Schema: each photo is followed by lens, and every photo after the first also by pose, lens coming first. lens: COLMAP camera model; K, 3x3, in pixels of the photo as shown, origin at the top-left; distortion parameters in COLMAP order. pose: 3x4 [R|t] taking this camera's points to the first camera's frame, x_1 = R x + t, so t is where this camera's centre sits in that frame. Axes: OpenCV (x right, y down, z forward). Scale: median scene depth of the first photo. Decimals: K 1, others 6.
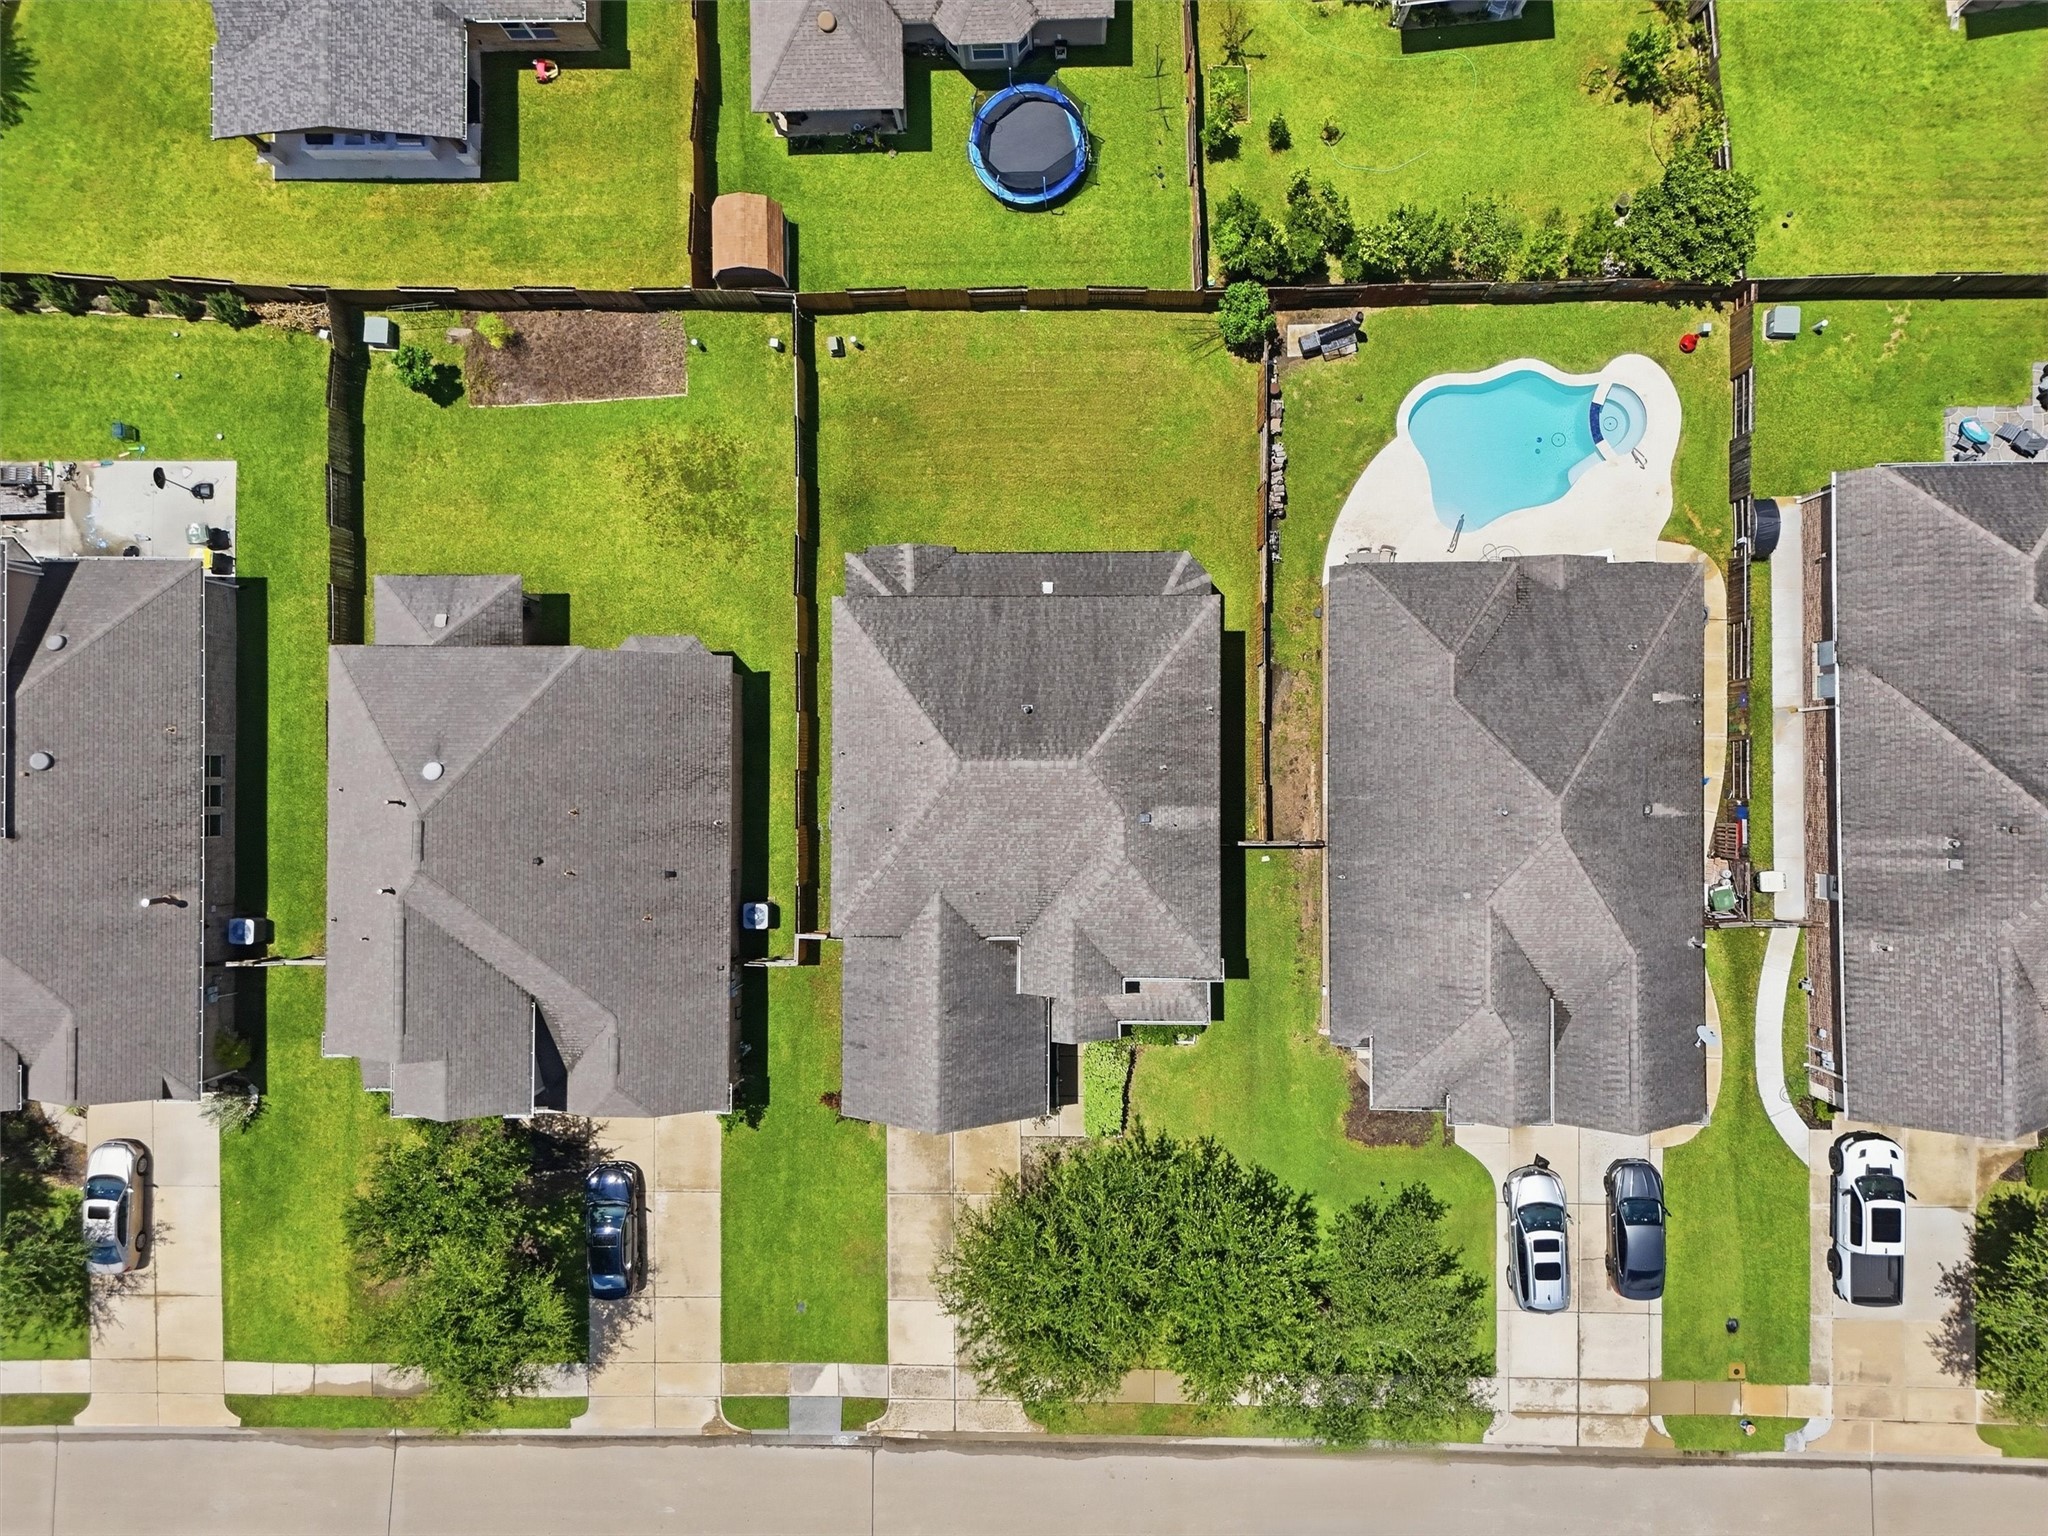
lens RADIAL K [[1514.8, 0, 1024.0], [0, 1514.8, 768.0], [0, 0, 1]] dist [0.050488, -0.044675]
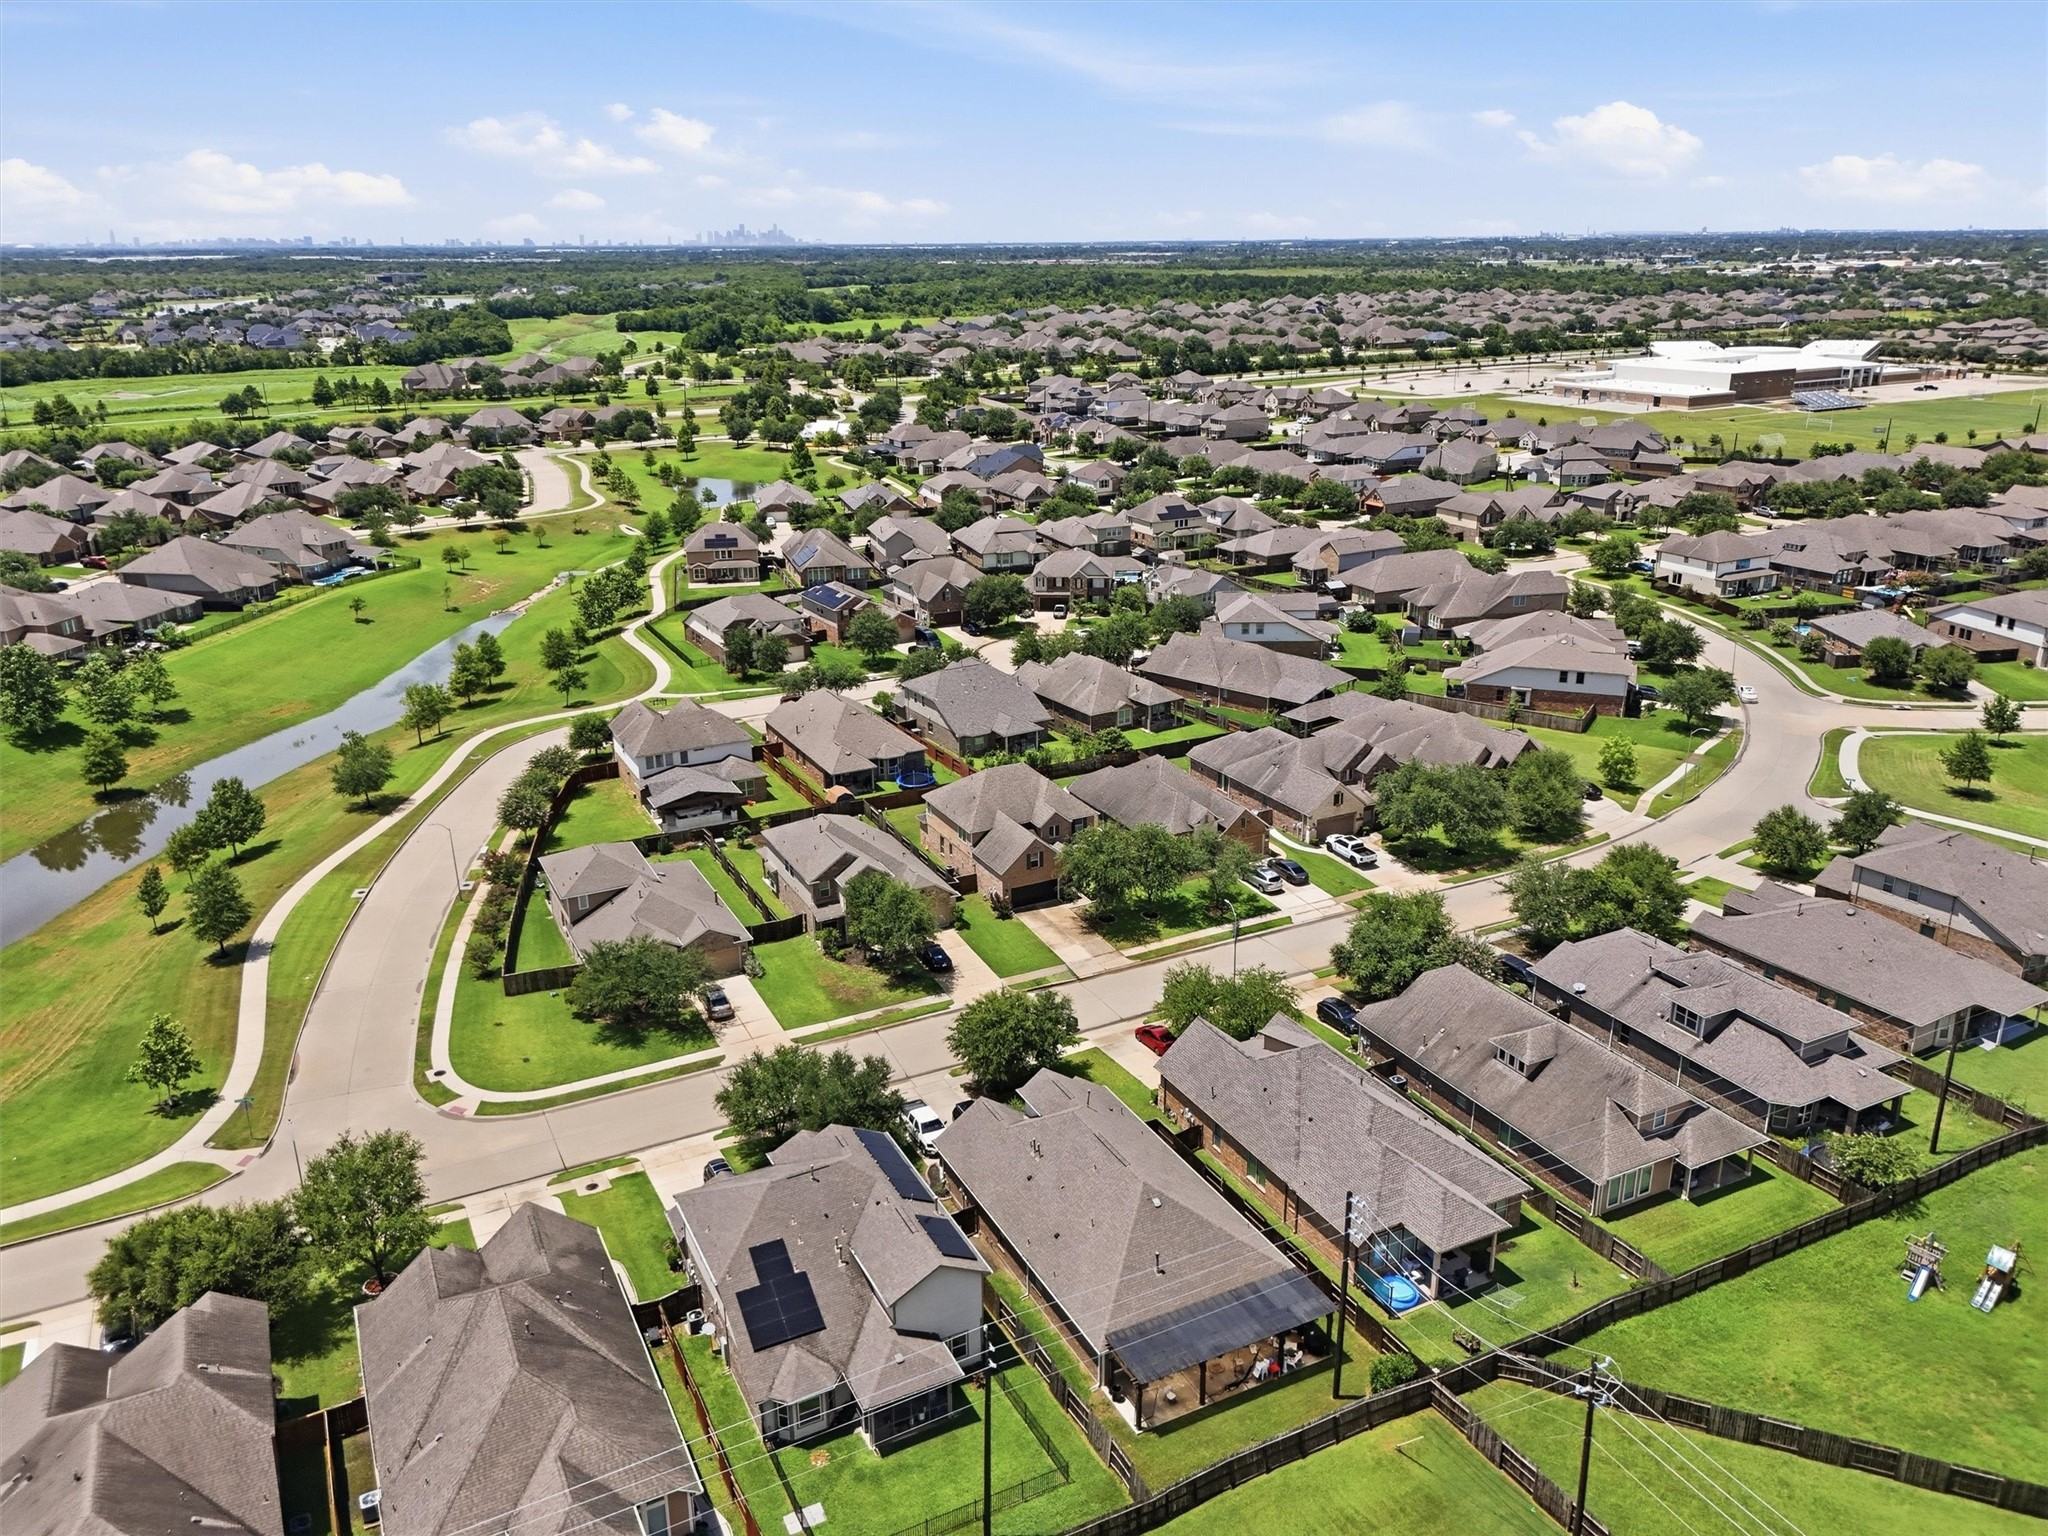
lens RADIAL K [[1514.8, 0, 1024.0], [0, 1514.8, 768.0], [0, 0, 1]] dist [0.050488, -0.044675]
pose [[0.890809, -0.122499, 0.437555, -1.109013], [0.453658, 0.293994, -0.841286, 2.198867], [-0.025582, 0.947925, 0.317465, 0.003916]]
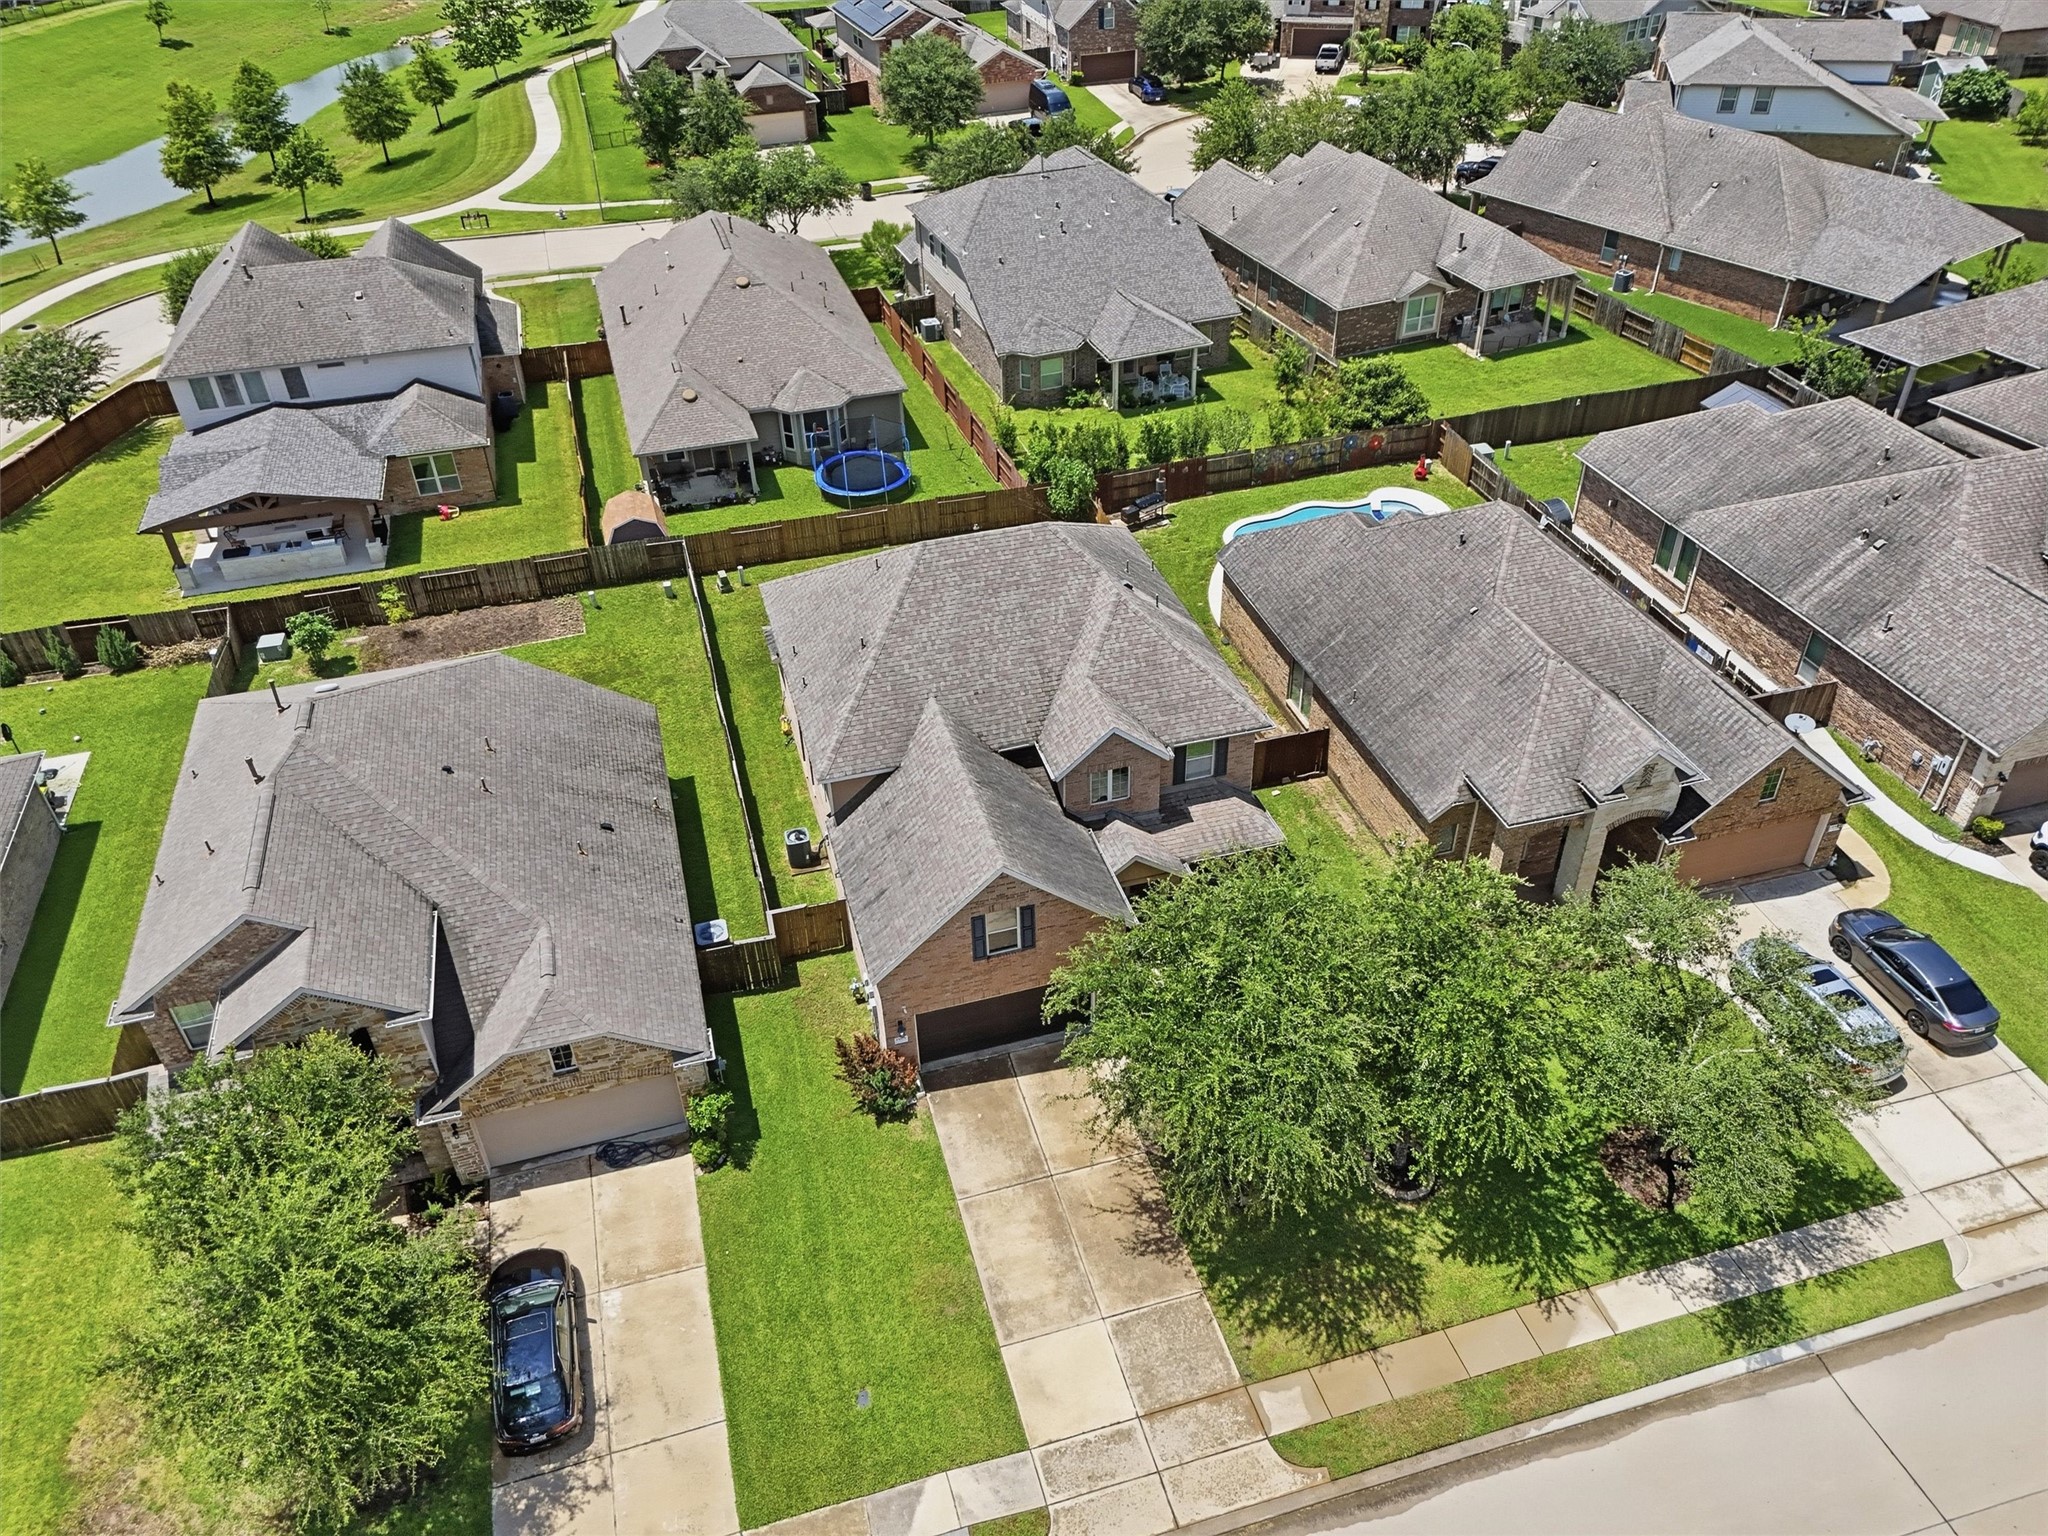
lens RADIAL K [[1514.8, 0, 1024.0], [0, 1514.8, 768.0], [0, 0, 1]] dist [0.050488, -0.044675]
pose [[0.960788, -0.155344, 0.229684, -0.185739], [0.276972, 0.576935, -0.768396, 0.691988], [-0.013147, 0.801882, 0.597338, 0.446846]]
